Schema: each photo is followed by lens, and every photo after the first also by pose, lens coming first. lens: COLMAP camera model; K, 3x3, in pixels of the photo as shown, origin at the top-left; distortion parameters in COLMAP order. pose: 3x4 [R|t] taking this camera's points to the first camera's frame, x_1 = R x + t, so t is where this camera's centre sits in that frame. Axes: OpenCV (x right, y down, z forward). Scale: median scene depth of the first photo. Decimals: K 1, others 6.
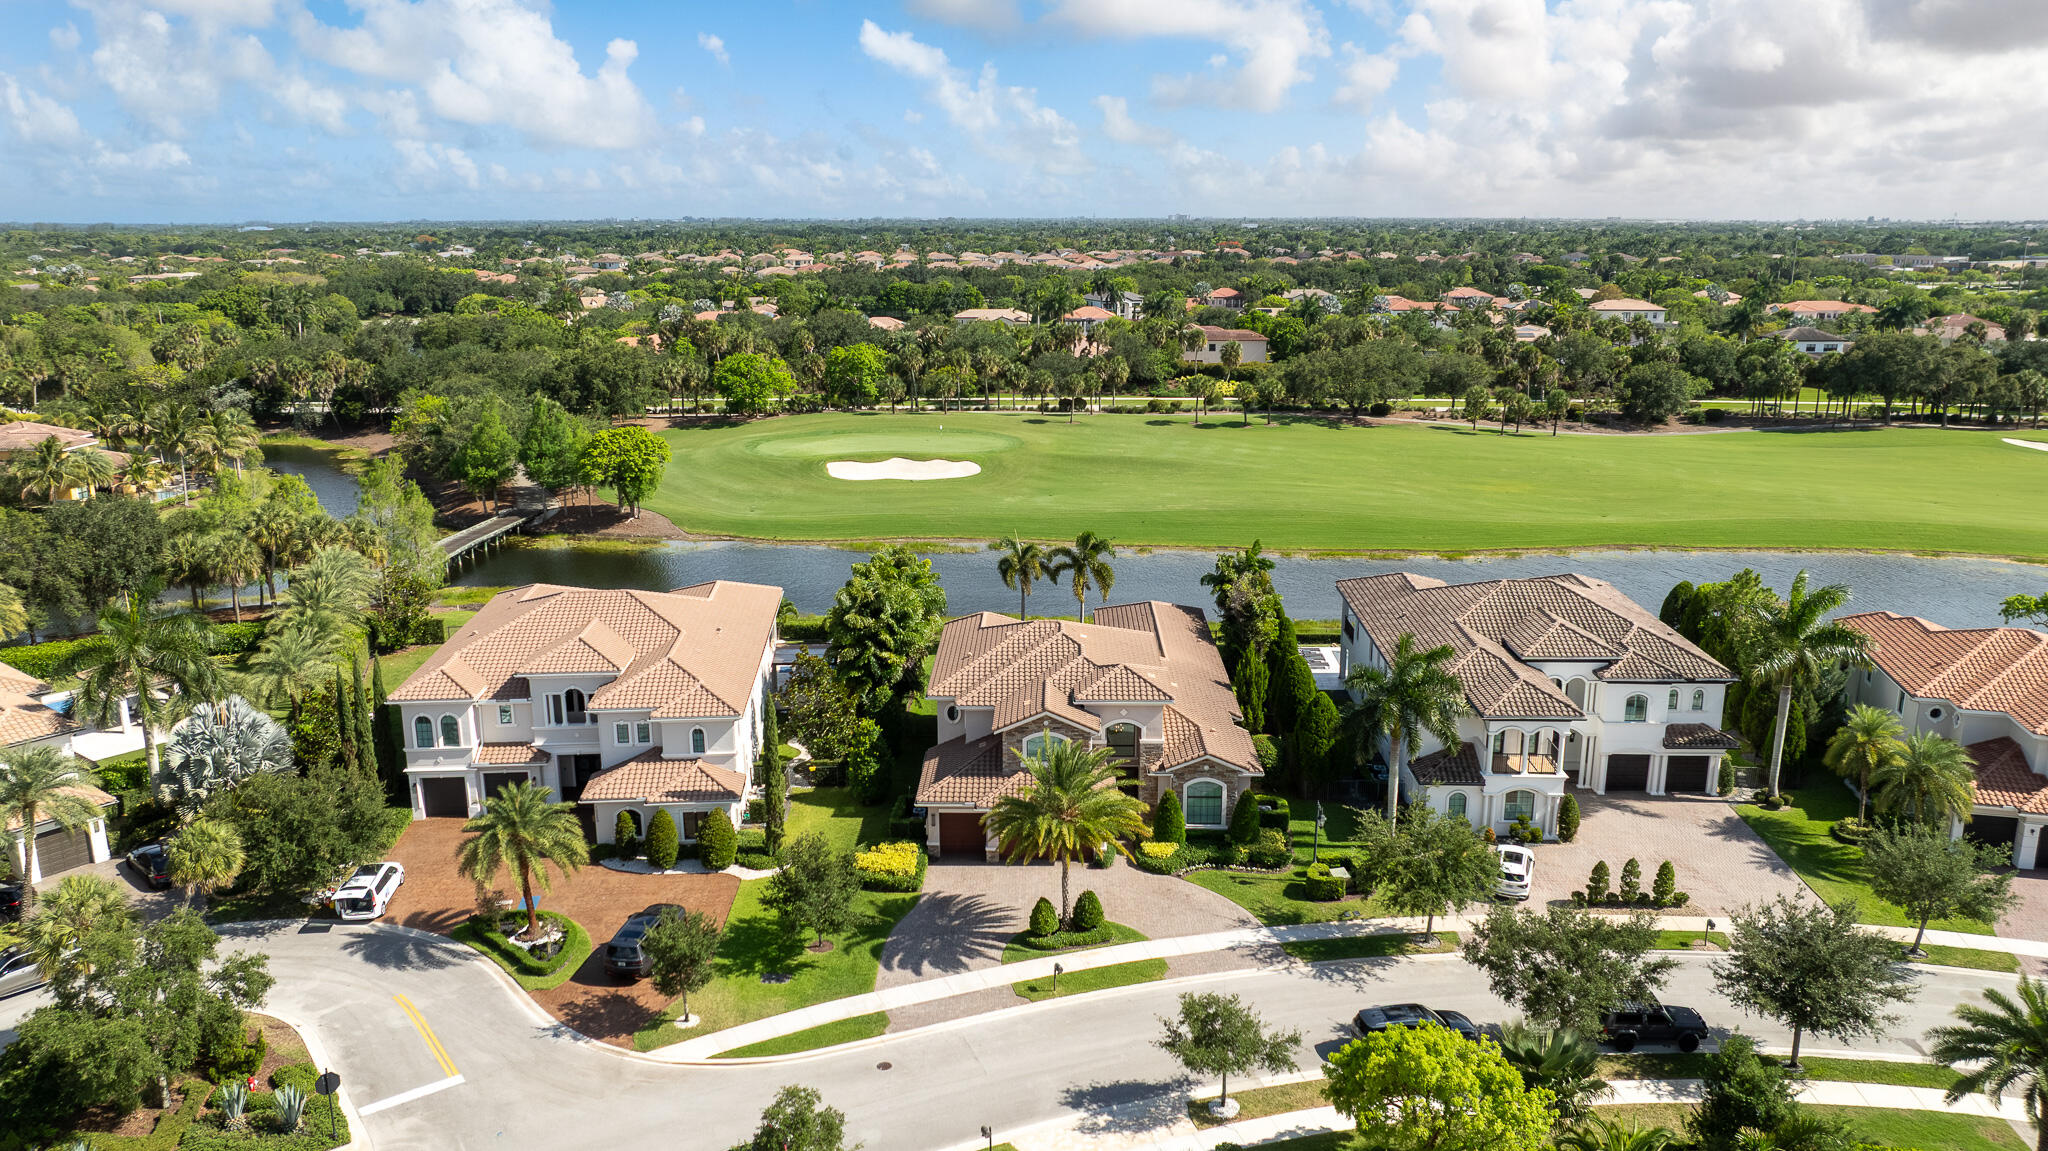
lens RADIAL K [[1452.8, 0, 1024.0], [0, 1452.8, 575.5], [0, 0, 1]] dist [-0.014600, -0.006944]
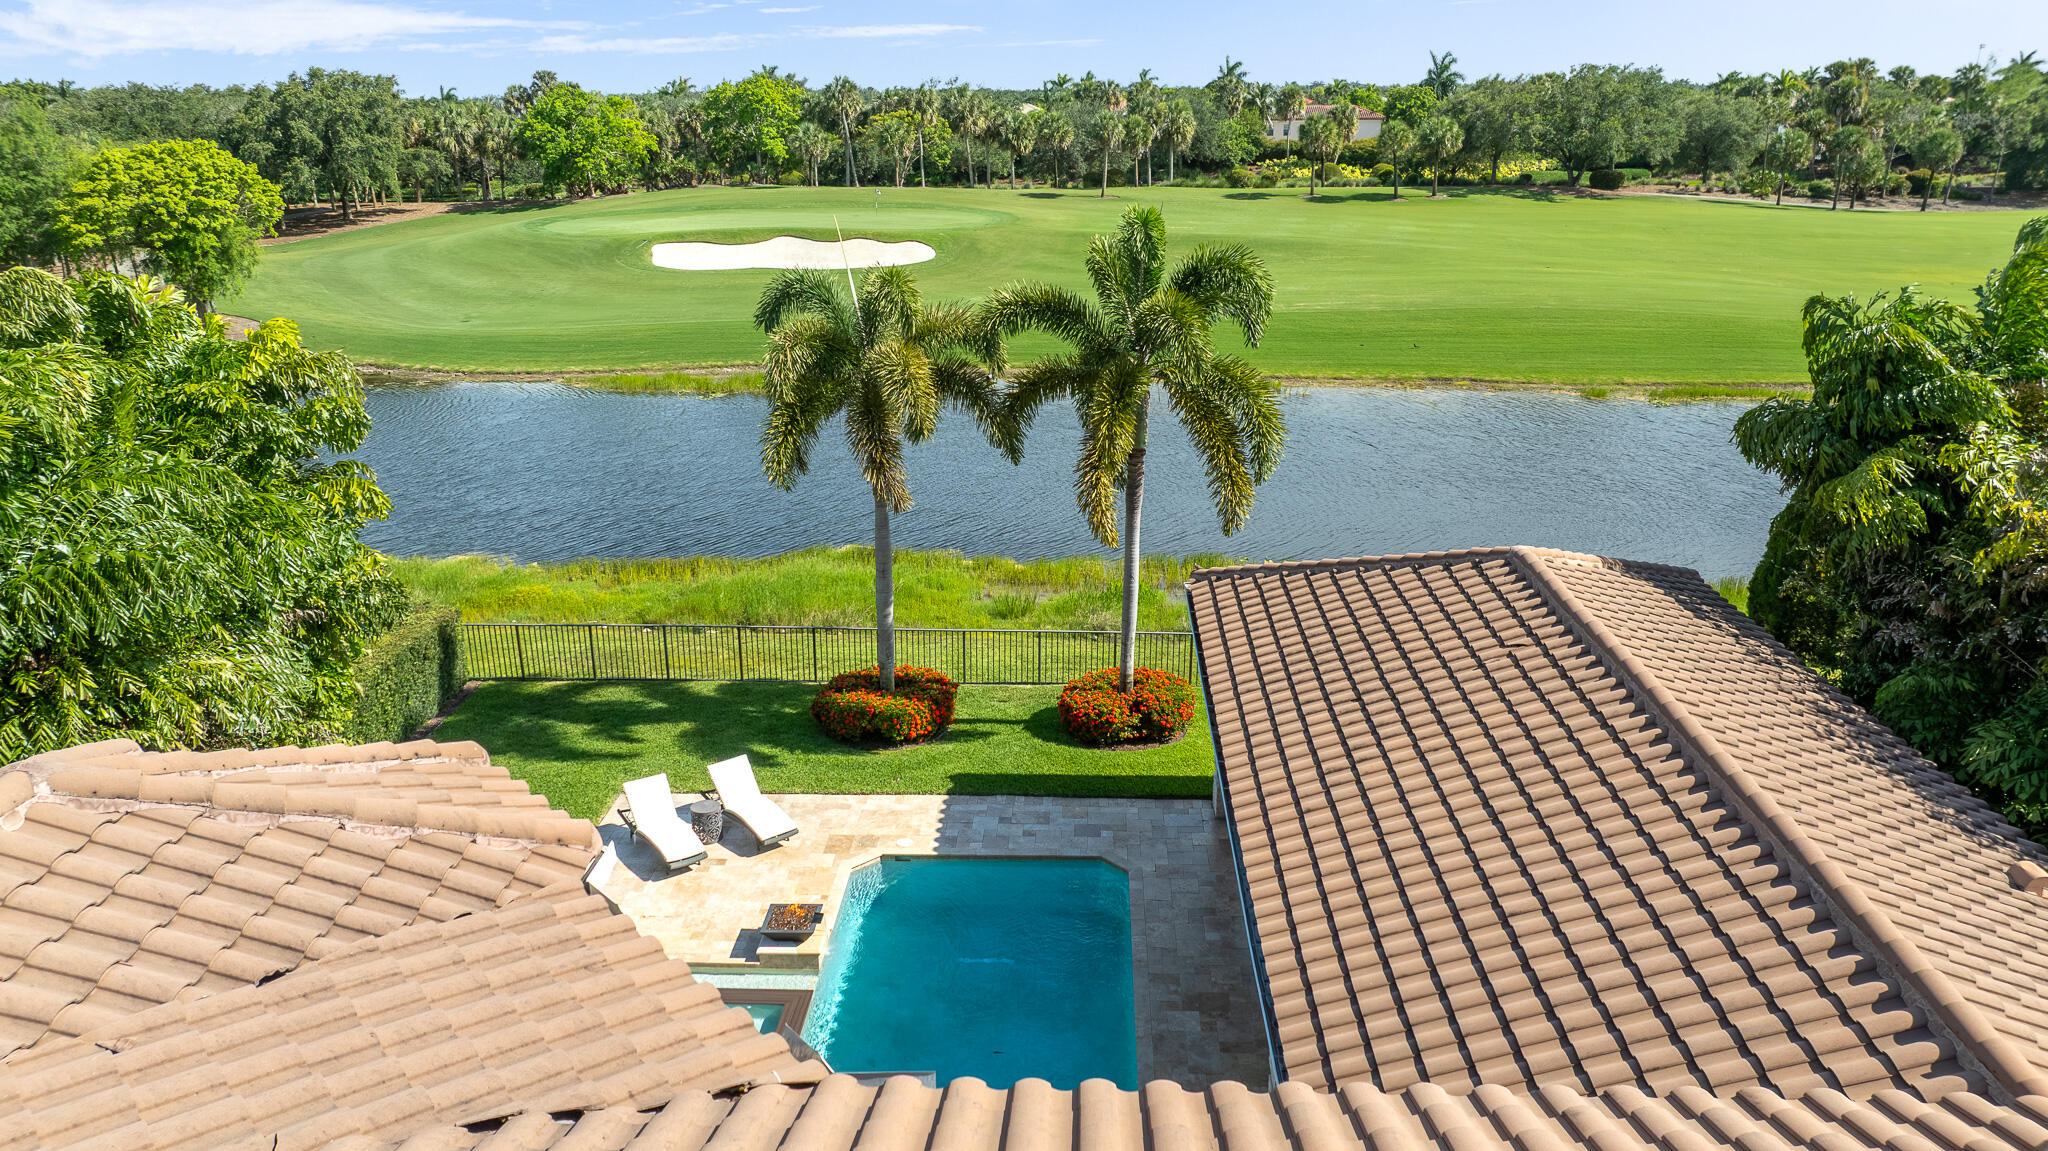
lens RADIAL K [[1452.8, 0, 1024.0], [0, 1452.8, 575.5], [0, 0, 1]] dist [-0.014600, -0.006944]
pose [[0.999703, -0.001704, -0.024300, 0.015180], [0.003652, 0.996762, 0.080328, 0.003046], [0.024085, -0.080393, 0.996472, 0.405721]]
